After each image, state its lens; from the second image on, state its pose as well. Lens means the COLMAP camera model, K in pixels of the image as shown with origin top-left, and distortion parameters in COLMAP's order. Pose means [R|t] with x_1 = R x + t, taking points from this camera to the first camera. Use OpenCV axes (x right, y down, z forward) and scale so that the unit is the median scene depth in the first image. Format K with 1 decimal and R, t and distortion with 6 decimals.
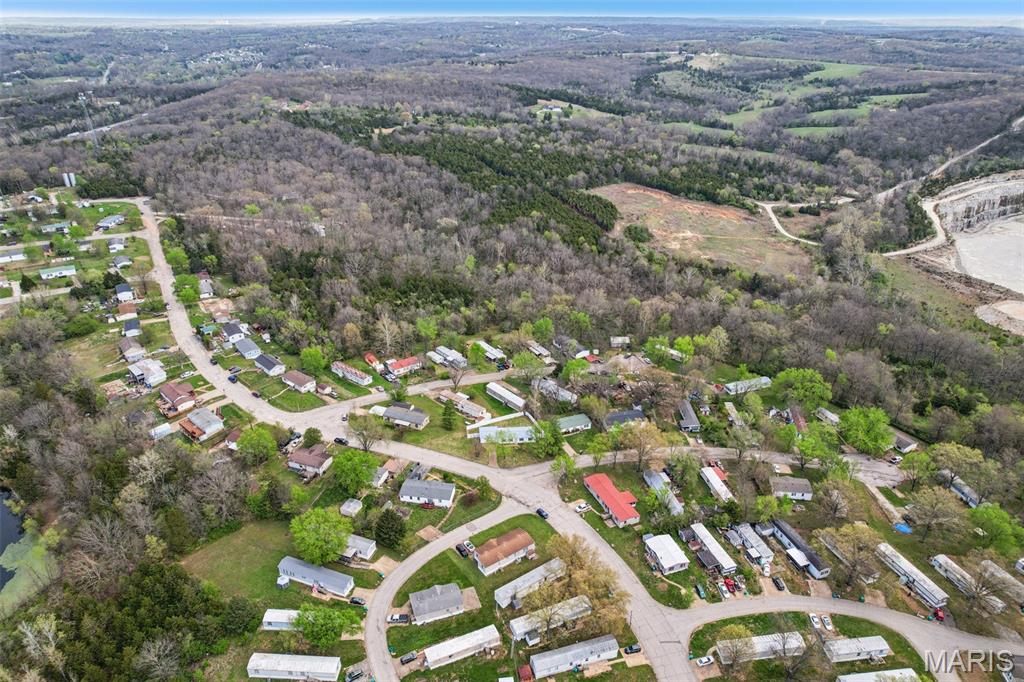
lens RADIAL K [[665.8, 0, 513.8], [0, 665.8, 340.9], [0, 0, 1]] dist [-0.053625, 0.044052]
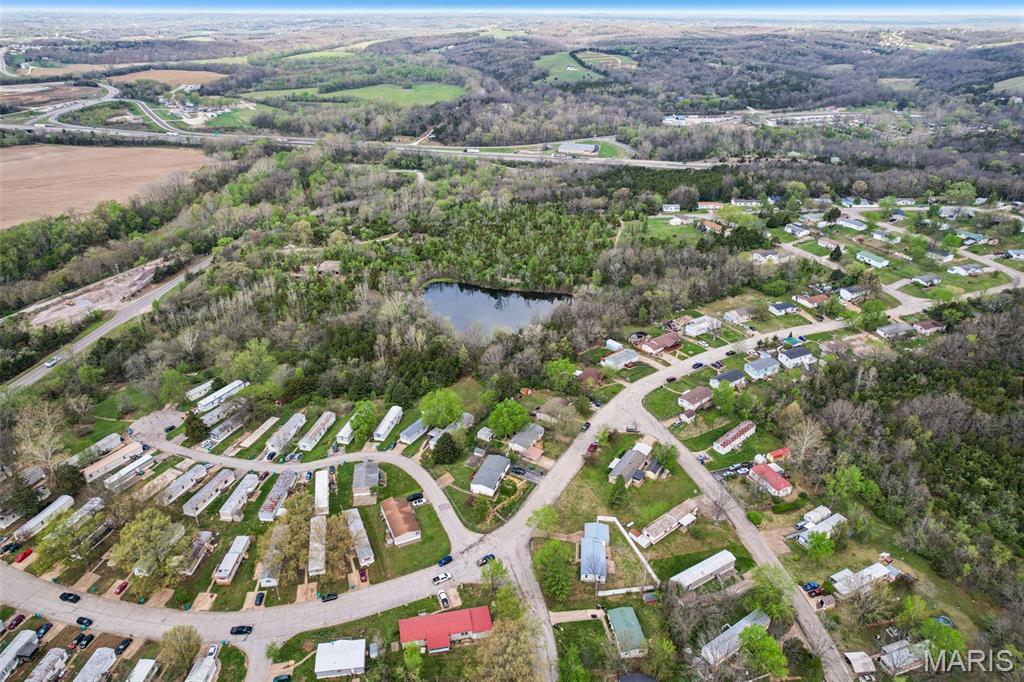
lens RADIAL K [[665.8, 0, 513.4], [0, 665.8, 348.9], [0, 0, 1]] dist [-0.053625, 0.044052]
pose [[-0.186362, 0.455008, -0.870768, 0.542578], [-0.443904, 0.751676, 0.487783, -0.352803], [0.876481, 0.477441, 0.061896, 0.693837]]
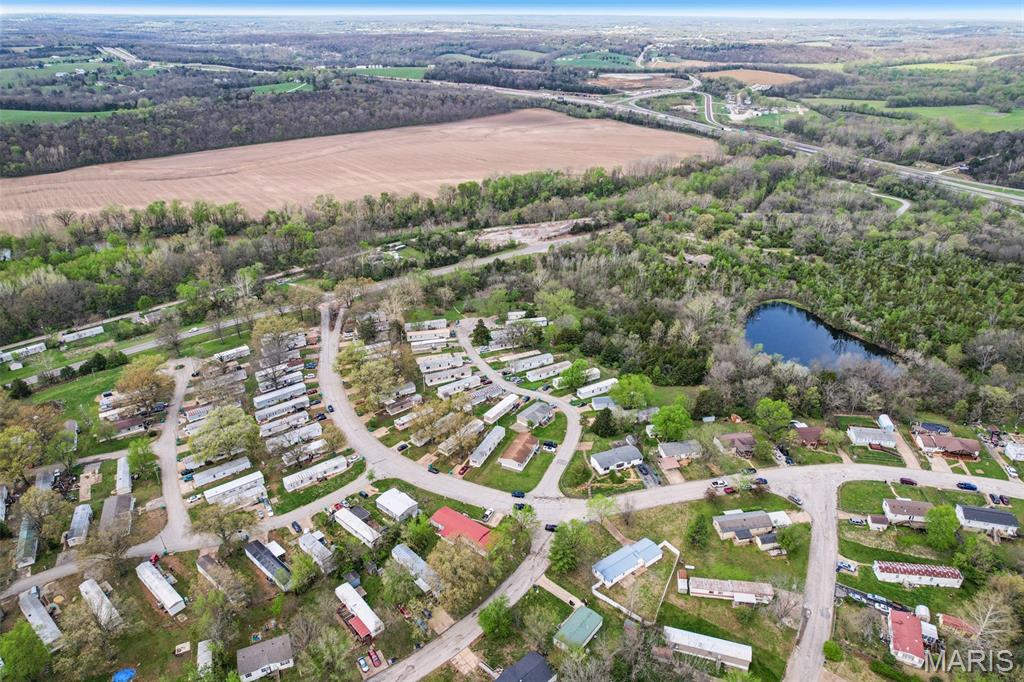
lens RADIAL K [[665.8, 0, 514.1], [0, 665.8, 341.7], [0, 0, 1]] dist [-0.053625, 0.044052]
pose [[-0.856625, 0.230058, -0.461809, 0.373946], [-0.235406, 0.622205, 0.746623, -0.525834], [0.459106, 0.748288, -0.478839, 1.033754]]
